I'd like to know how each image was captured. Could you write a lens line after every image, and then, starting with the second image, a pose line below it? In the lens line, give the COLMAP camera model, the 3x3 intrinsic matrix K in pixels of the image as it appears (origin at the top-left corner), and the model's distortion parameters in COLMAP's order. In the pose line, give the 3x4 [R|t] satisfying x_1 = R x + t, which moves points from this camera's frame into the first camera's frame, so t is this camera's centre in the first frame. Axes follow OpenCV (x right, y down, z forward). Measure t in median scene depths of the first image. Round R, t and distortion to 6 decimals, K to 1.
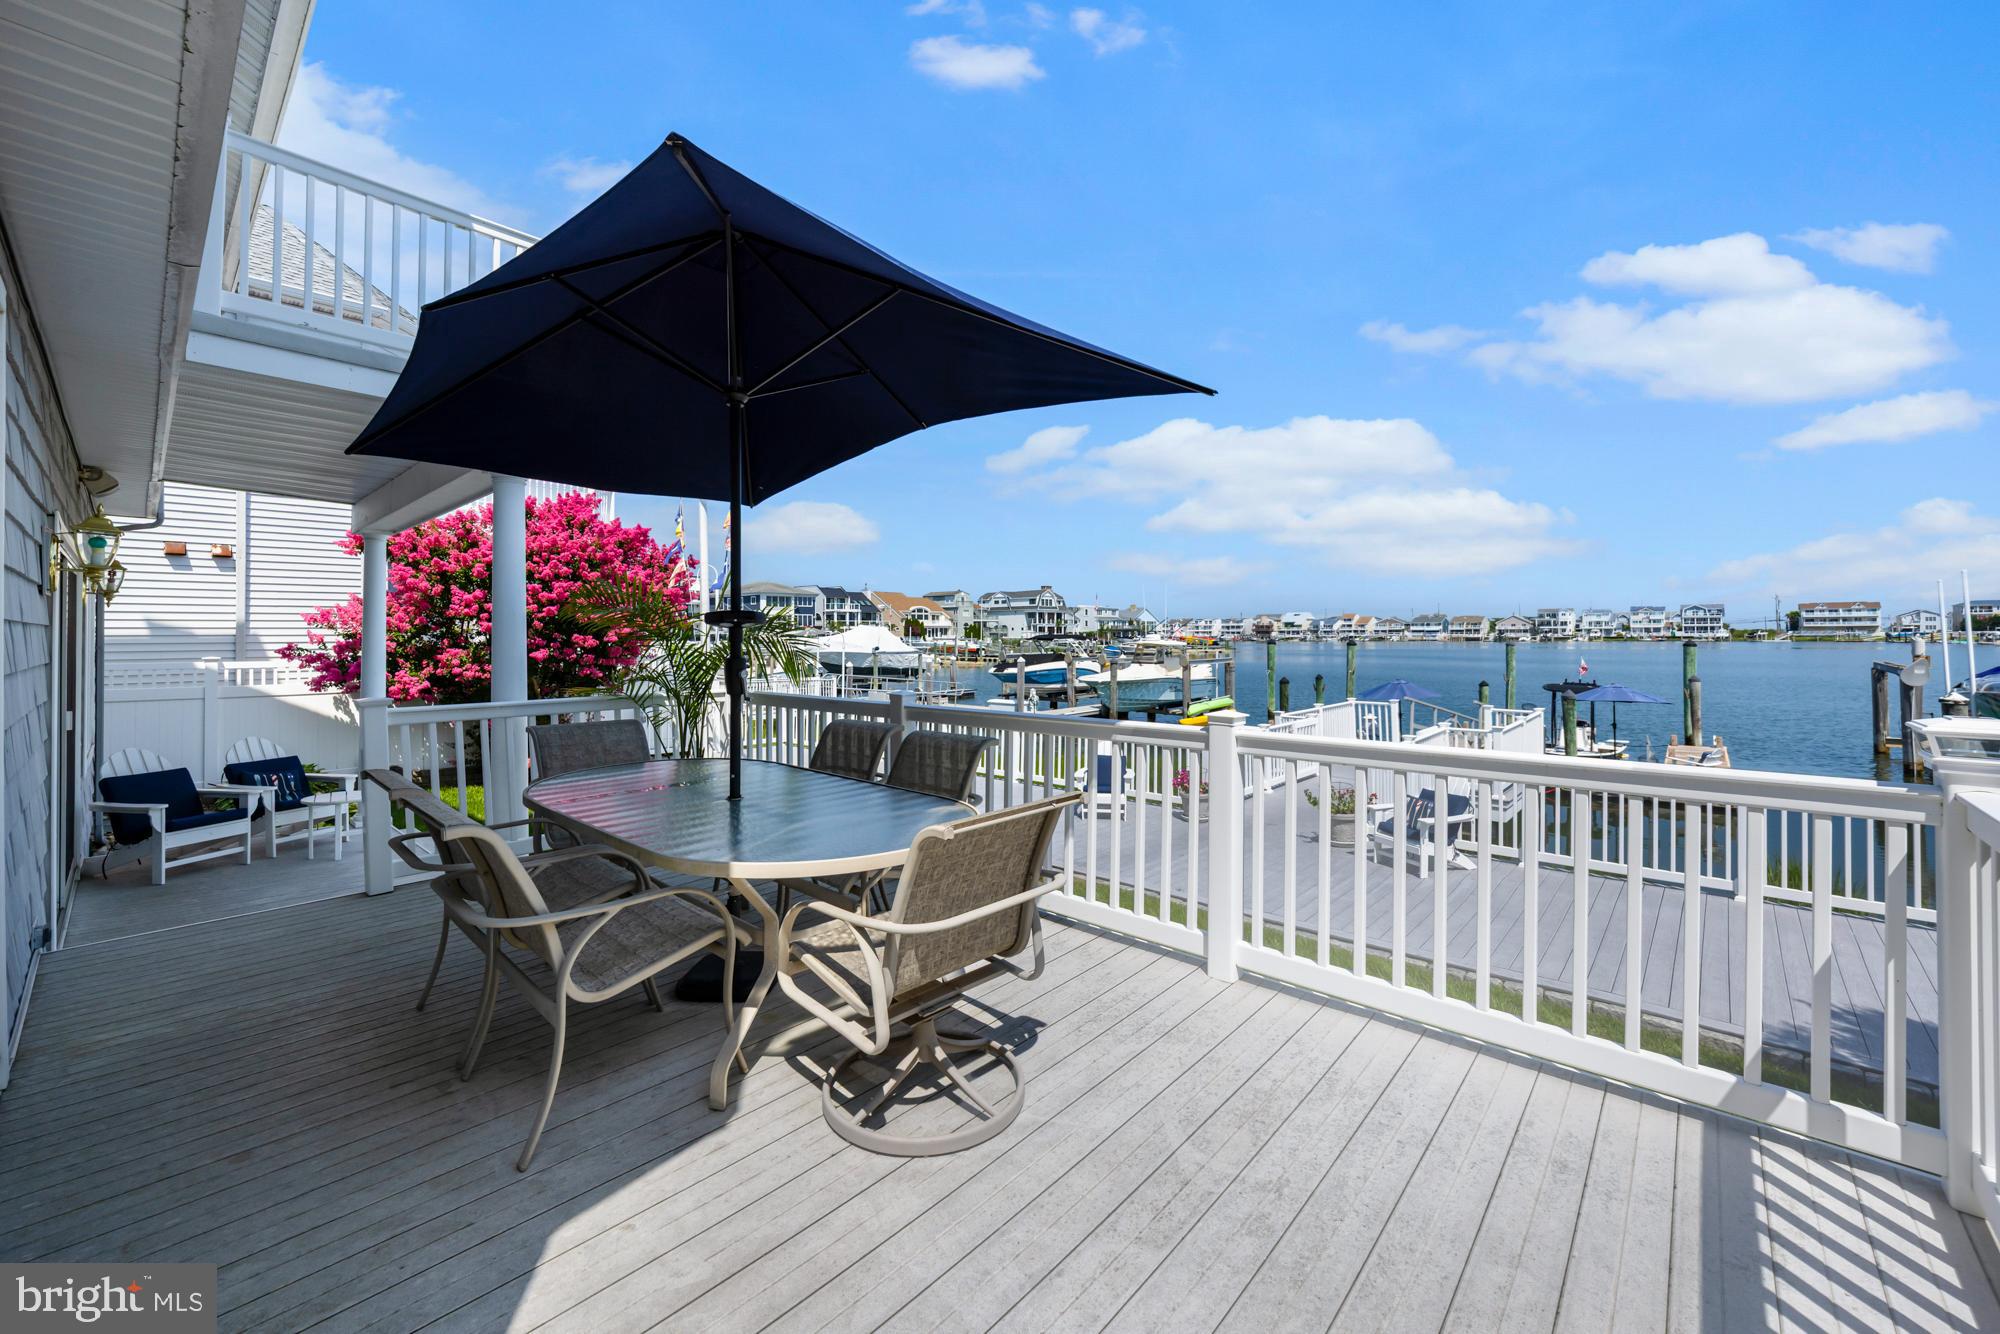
lens RADIAL K [[780.0, 0, 963.6], [0, 780.0, 640.8], [0, 0, 1]] dist [-0.015586, -0.000512]
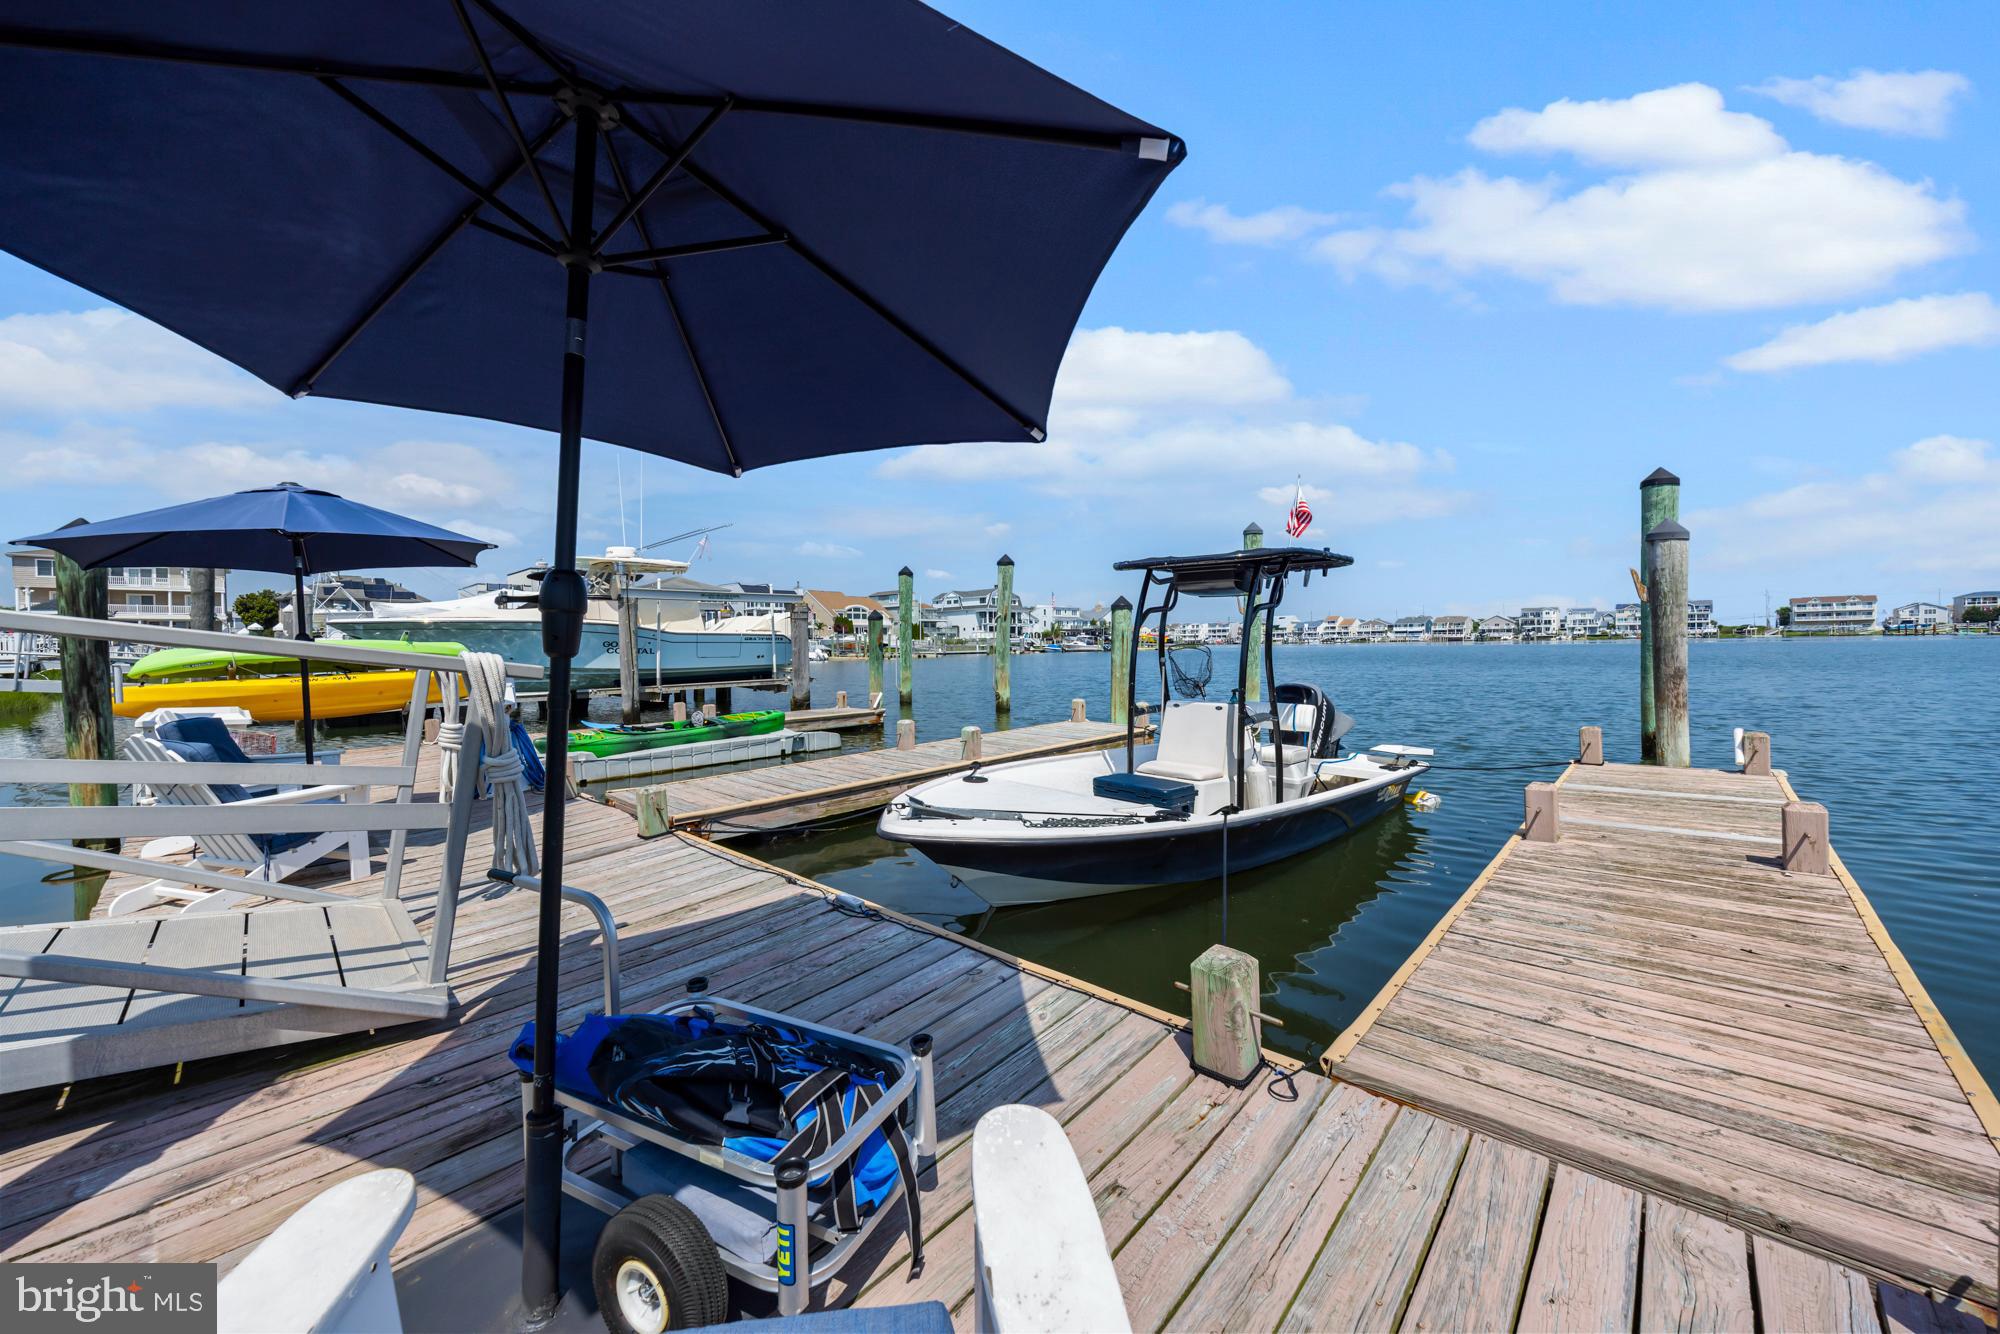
lens RADIAL K [[728.7, 0, 1000.0], [0, 728.7, 667.0], [0, 0, 1]] dist [0.005104, -0.002755]
pose [[0.999961, -0.008773, -0.000583, 0.317299], [0.008786, 0.999613, 0.026380, 0.024548], [0.000351, -0.026384, 0.999652, 0.247005]]
